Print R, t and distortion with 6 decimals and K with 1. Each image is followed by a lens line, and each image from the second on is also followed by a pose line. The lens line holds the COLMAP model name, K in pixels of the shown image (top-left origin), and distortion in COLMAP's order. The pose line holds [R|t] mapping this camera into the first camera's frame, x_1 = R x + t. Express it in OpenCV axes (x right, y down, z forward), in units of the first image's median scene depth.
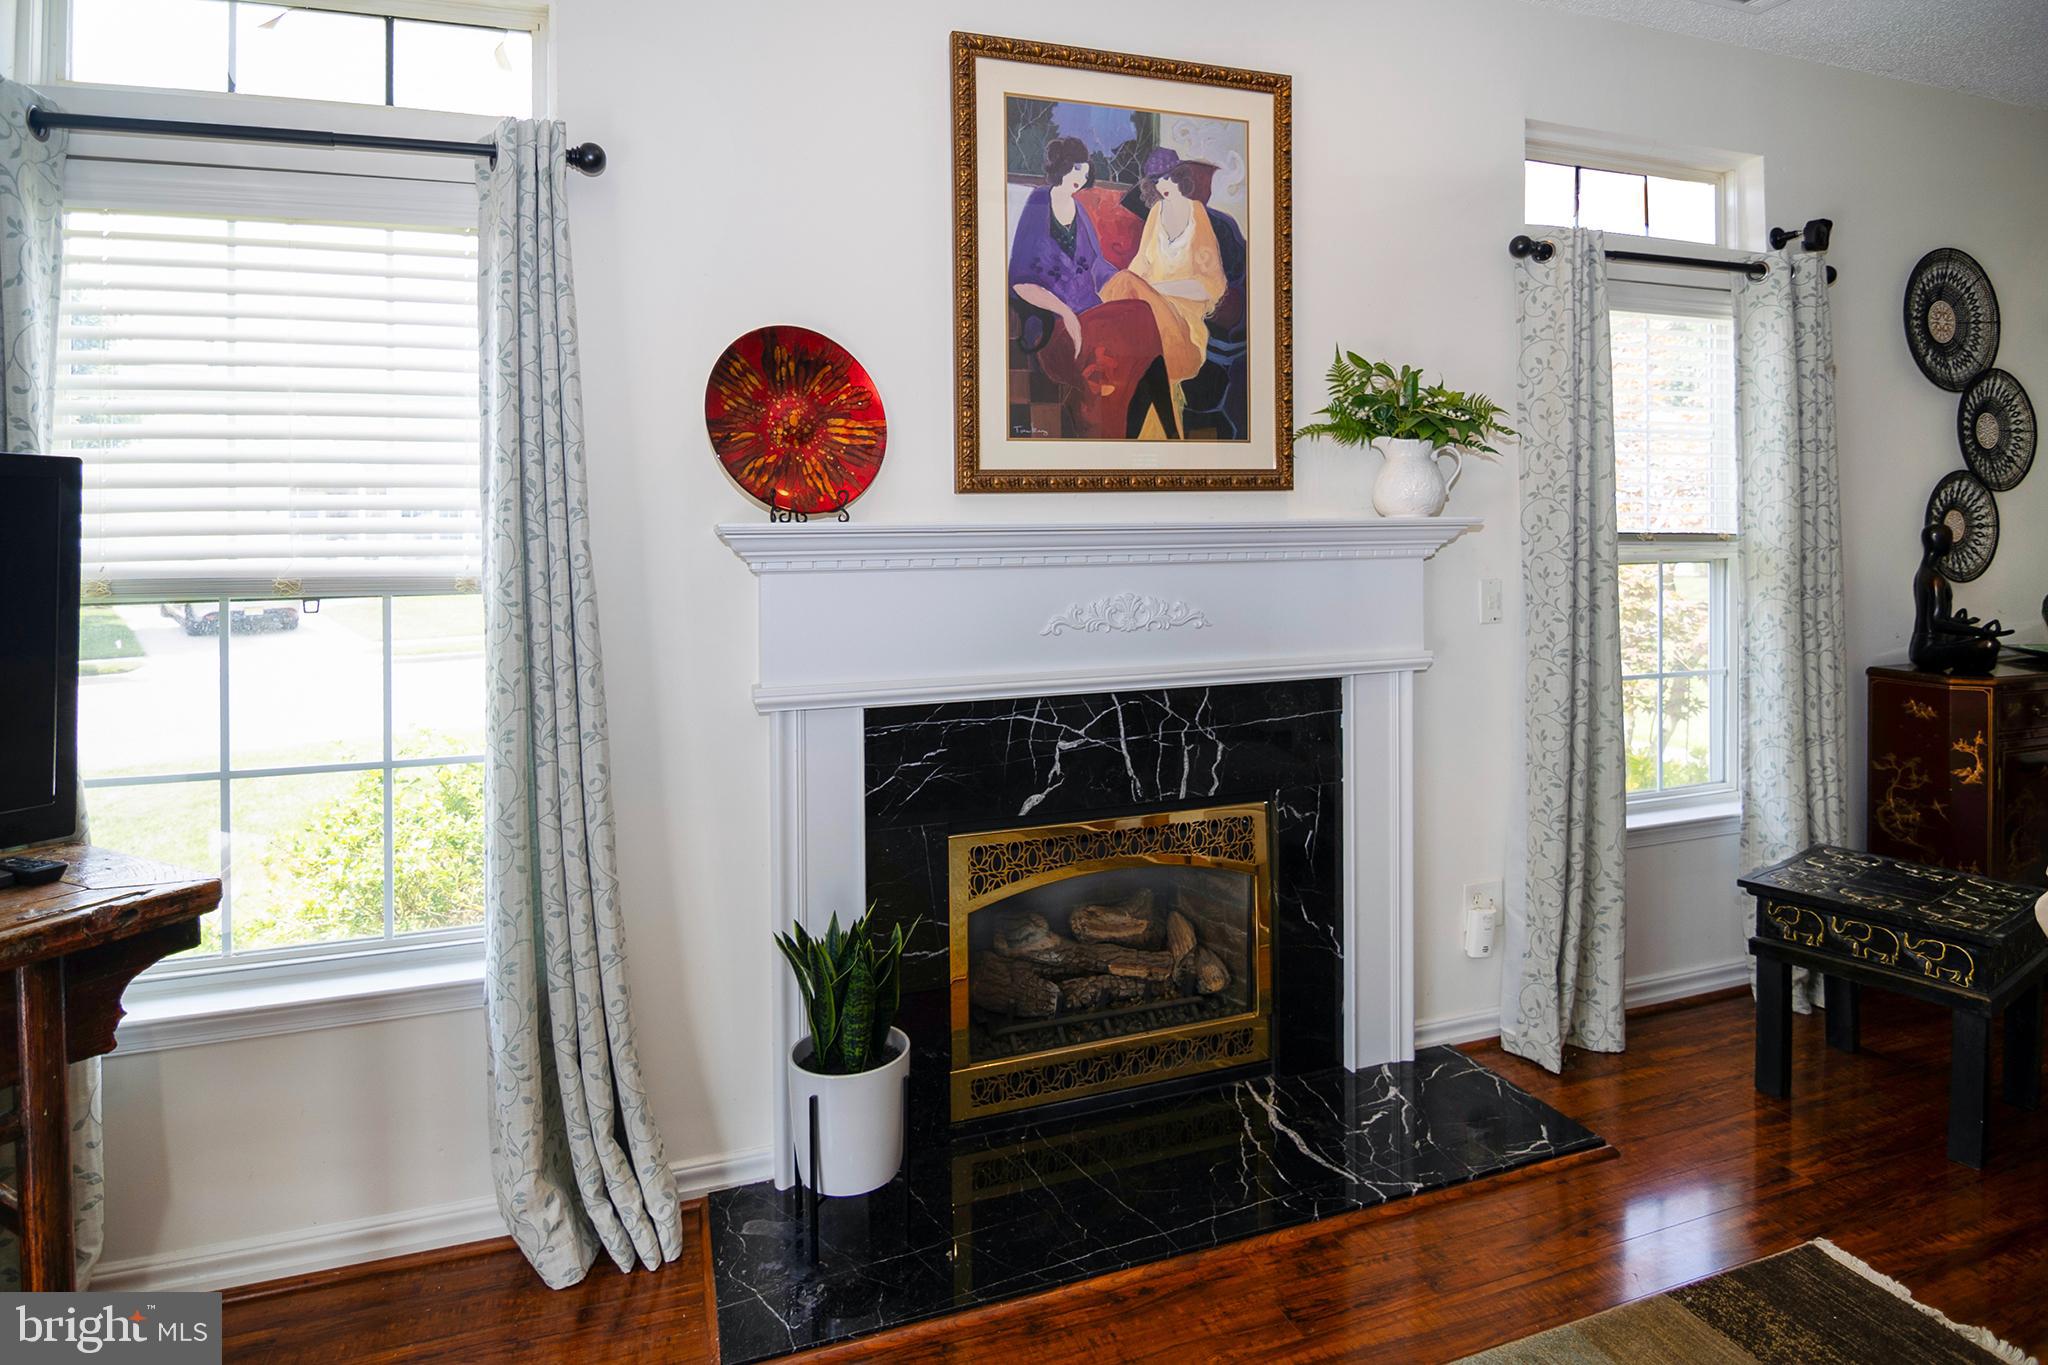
lens RADIAL K [[1092.6, 0, 1015.2], [0, 1092.6, 537.7], [0, 0, 1]] dist [-0.003794, -0.013657]
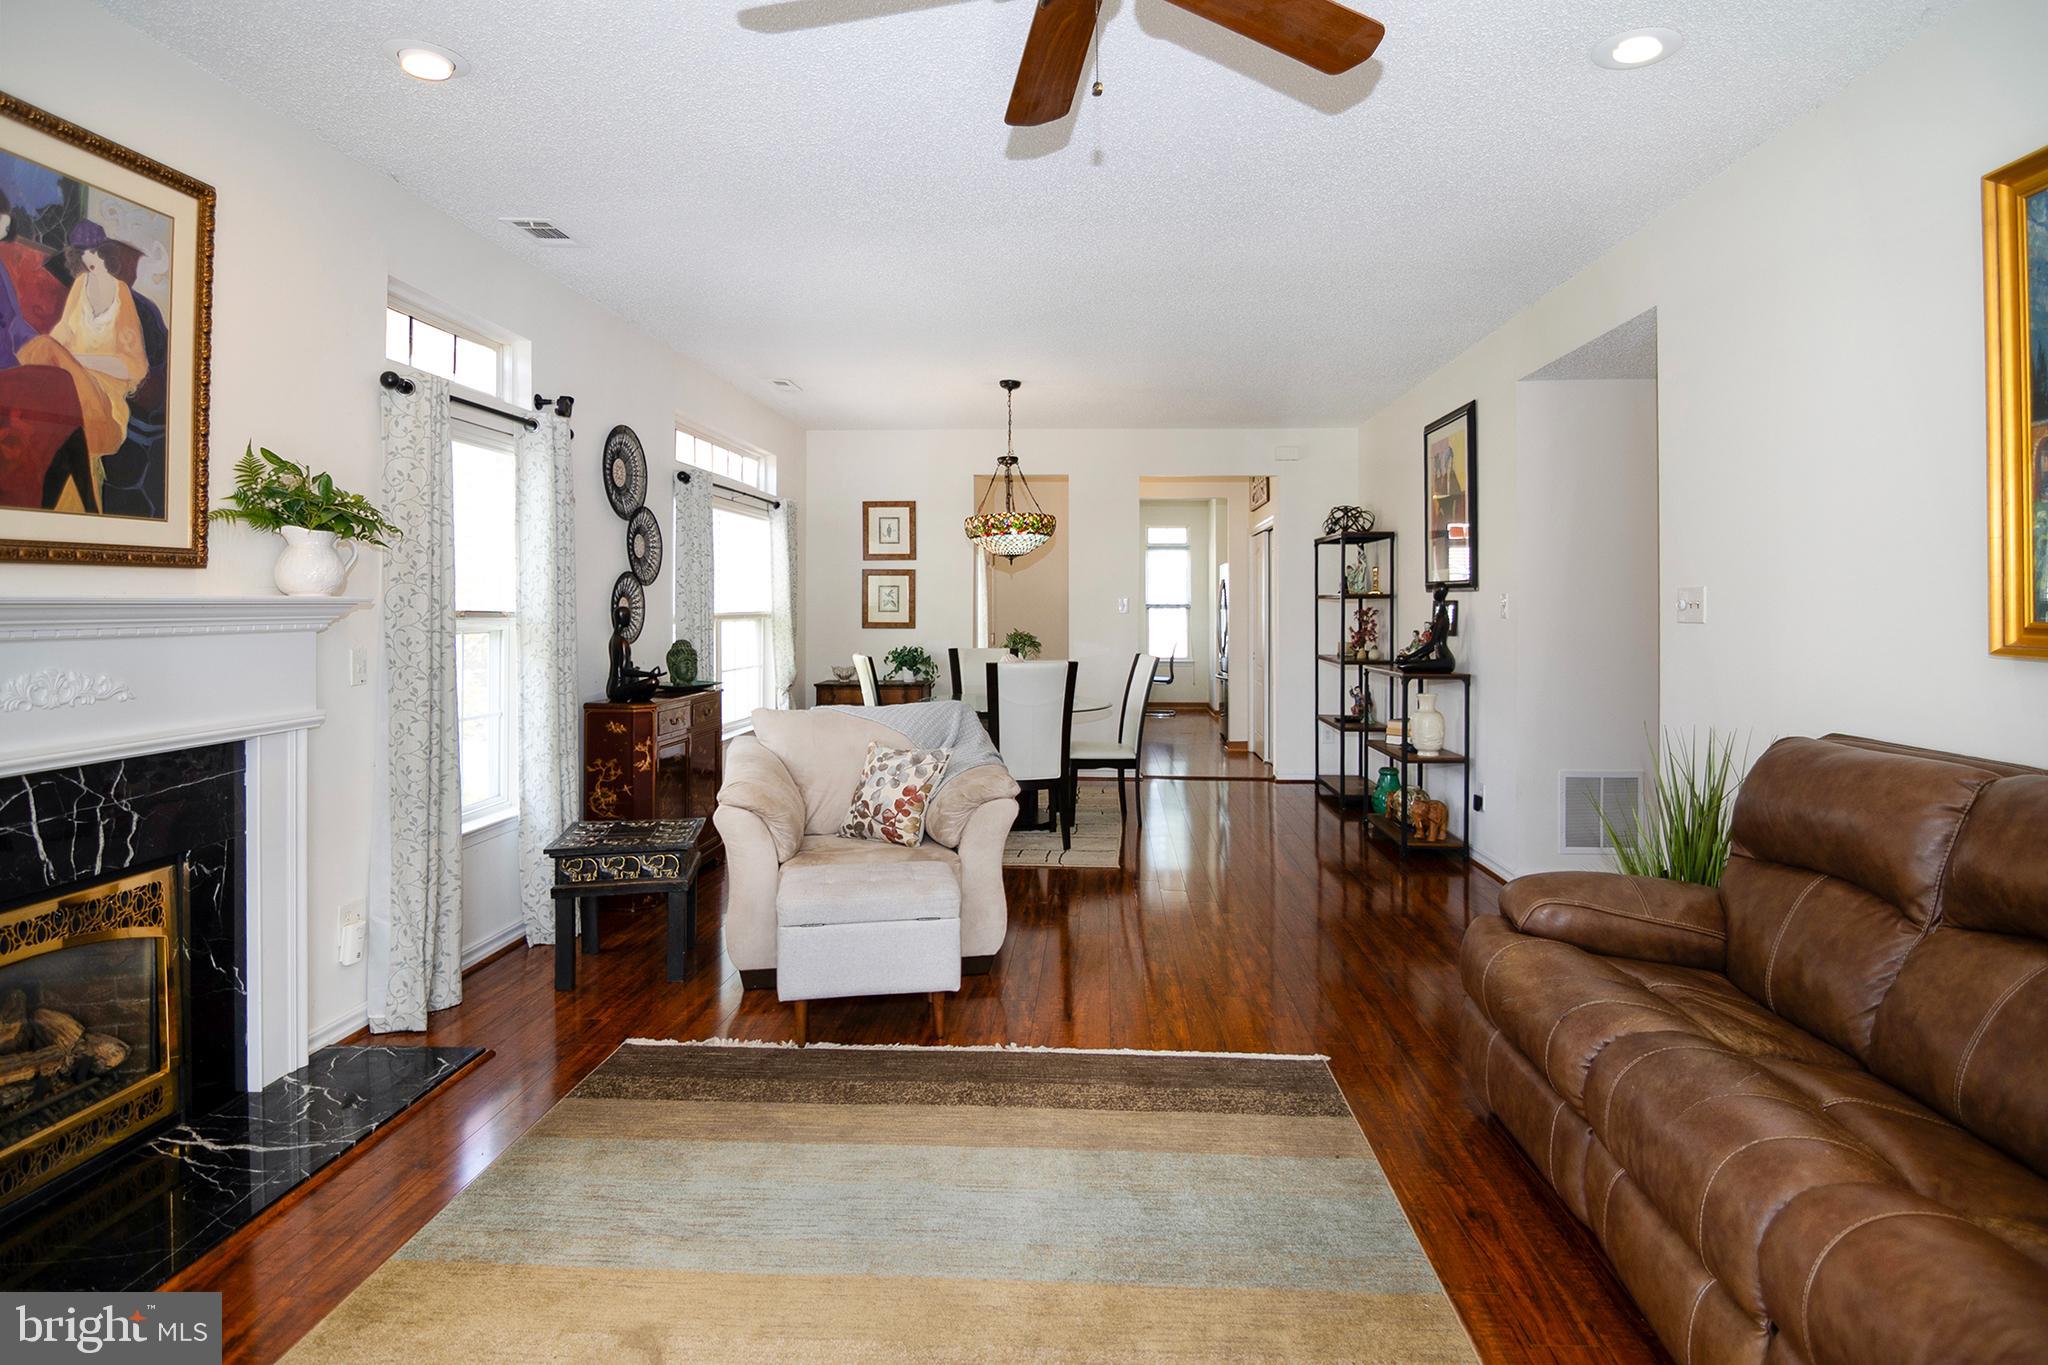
lens RADIAL K [[1048.6, 0, 1037.6], [0, 1048.6, 602.3], [0, 0, 1]] dist [0.021360, -0.029523]
pose [[0.384852, 0.013514, 0.922879, -0.387266], [-0.000826, 0.999897, -0.014297, 0.003607], [-0.922978, 0.004740, 0.384824, -0.154423]]
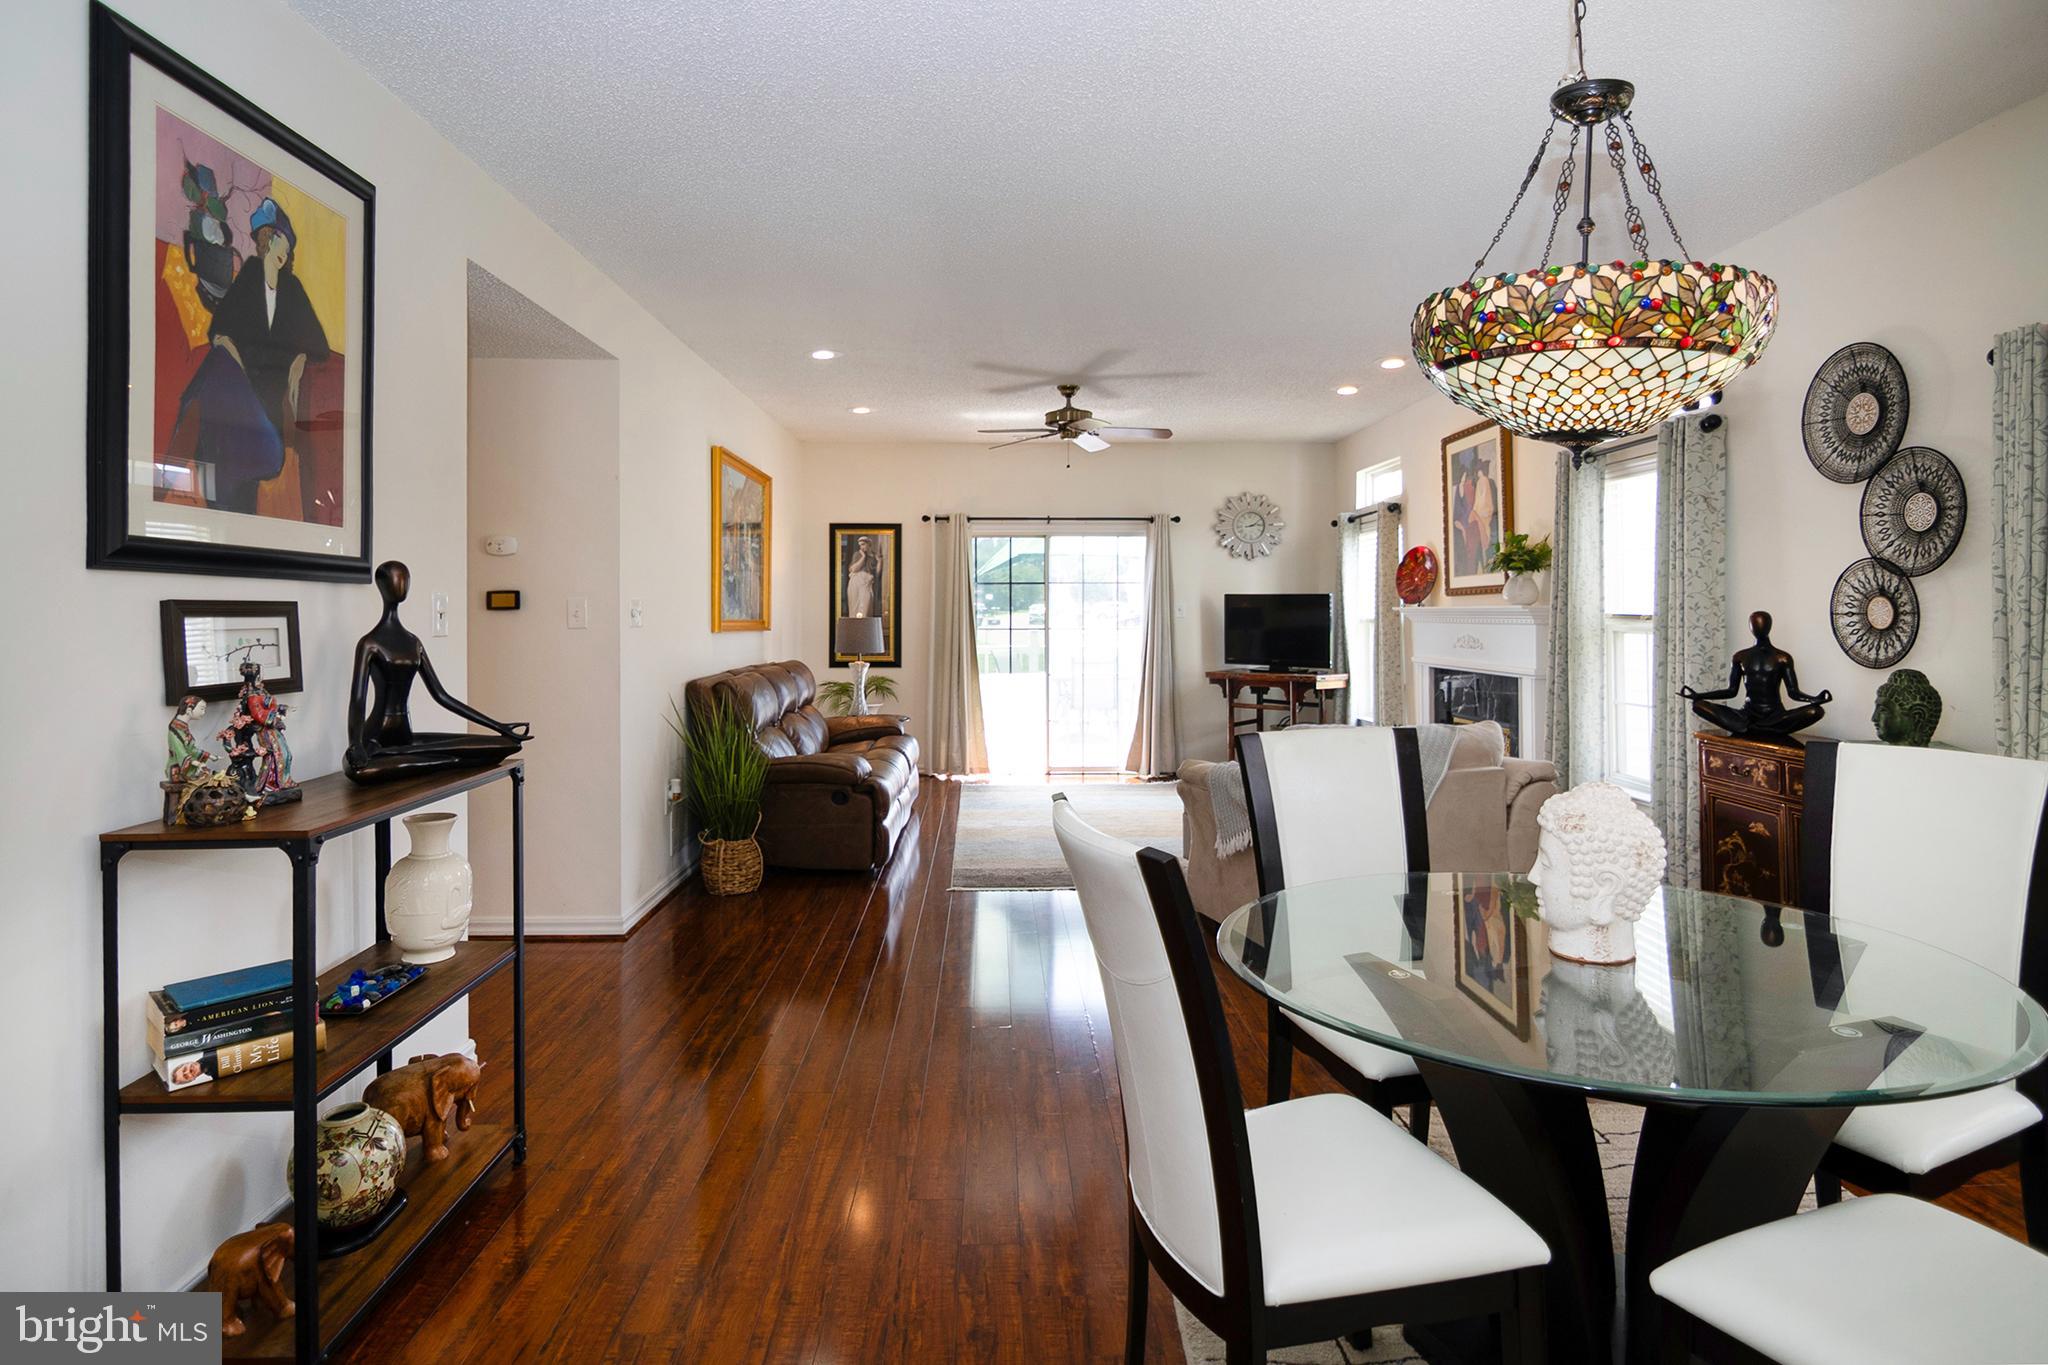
lens RADIAL K [[1068.2, 0, 953.3], [0, 1068.2, 599.0], [0, 0, 1]] dist [-0.068763, -0.000293]
pose [[-0.368099, 0.000920, -0.929786, 2.733973], [0.003621, 0.999993, -0.000444, -0.034211], [0.929780, -0.003531, -0.368100, 0.736500]]
